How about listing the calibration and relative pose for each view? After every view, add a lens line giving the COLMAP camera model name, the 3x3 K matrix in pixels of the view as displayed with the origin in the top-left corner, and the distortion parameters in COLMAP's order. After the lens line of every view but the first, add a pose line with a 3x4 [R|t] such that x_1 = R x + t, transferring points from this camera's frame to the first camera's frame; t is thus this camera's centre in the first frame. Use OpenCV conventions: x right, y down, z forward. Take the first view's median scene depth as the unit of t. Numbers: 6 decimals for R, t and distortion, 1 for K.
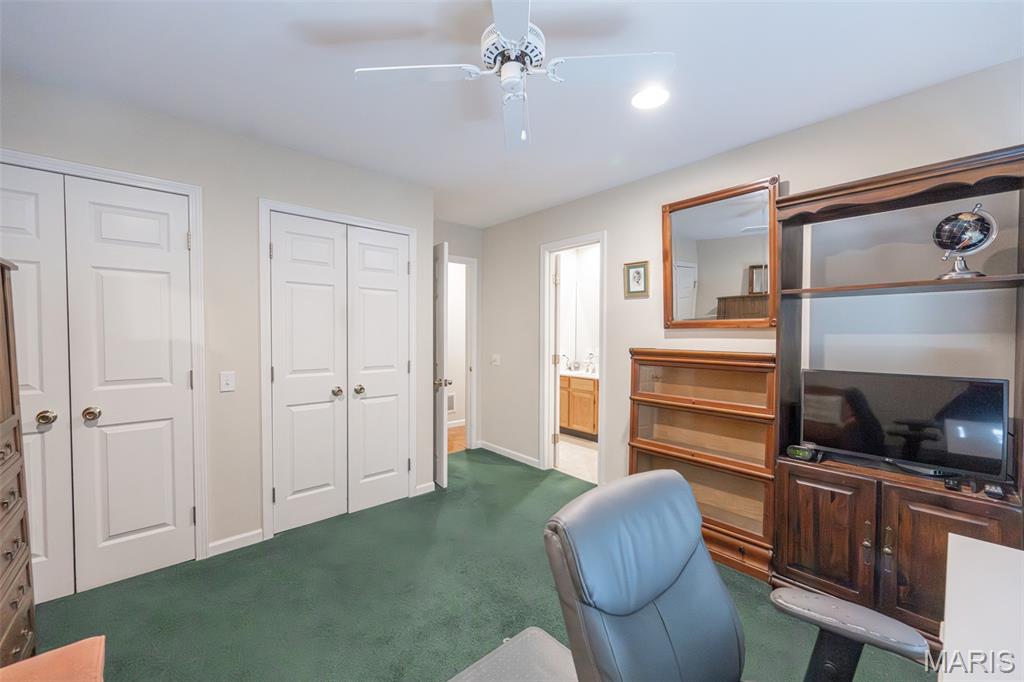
lens RADIAL K [[401.9, 0, 510.9], [0, 401.9, 340.3], [0, 0, 1]] dist [0.000924, 0.000357]
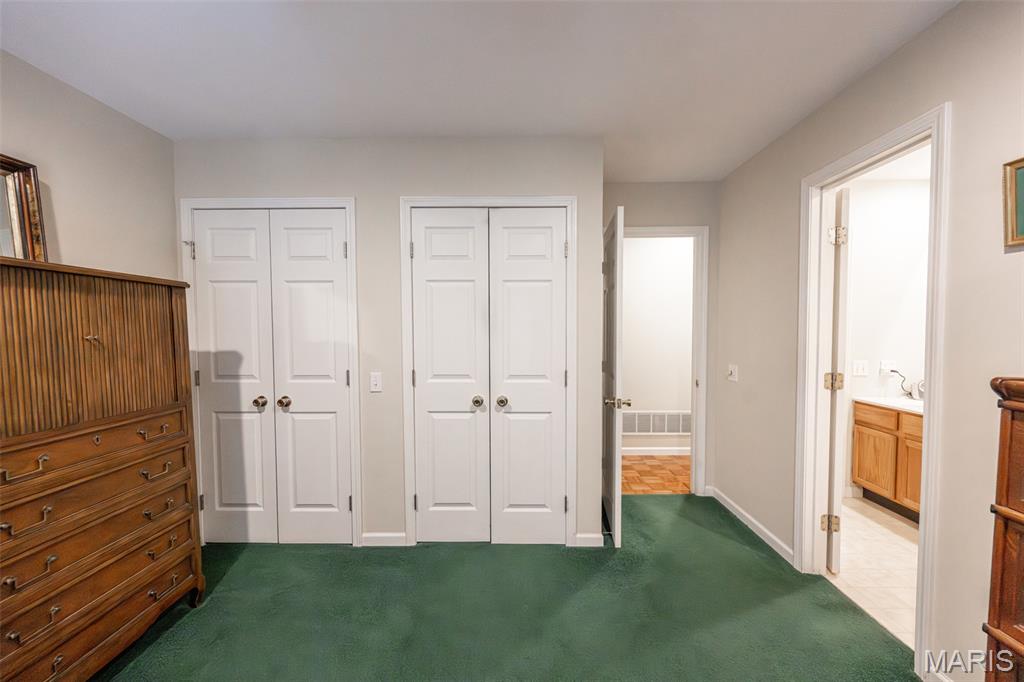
lens RADIAL K [[401.9, 0, 510.9], [0, 401.9, 340.3], [0, 0, 1]] dist [0.000924, 0.000357]
pose [[0.745026, 0.014603, -0.666875, 0.196245], [-0.007504, 0.999881, 0.013511, -0.017687], [0.666993, -0.005062, 0.745047, 0.383149]]
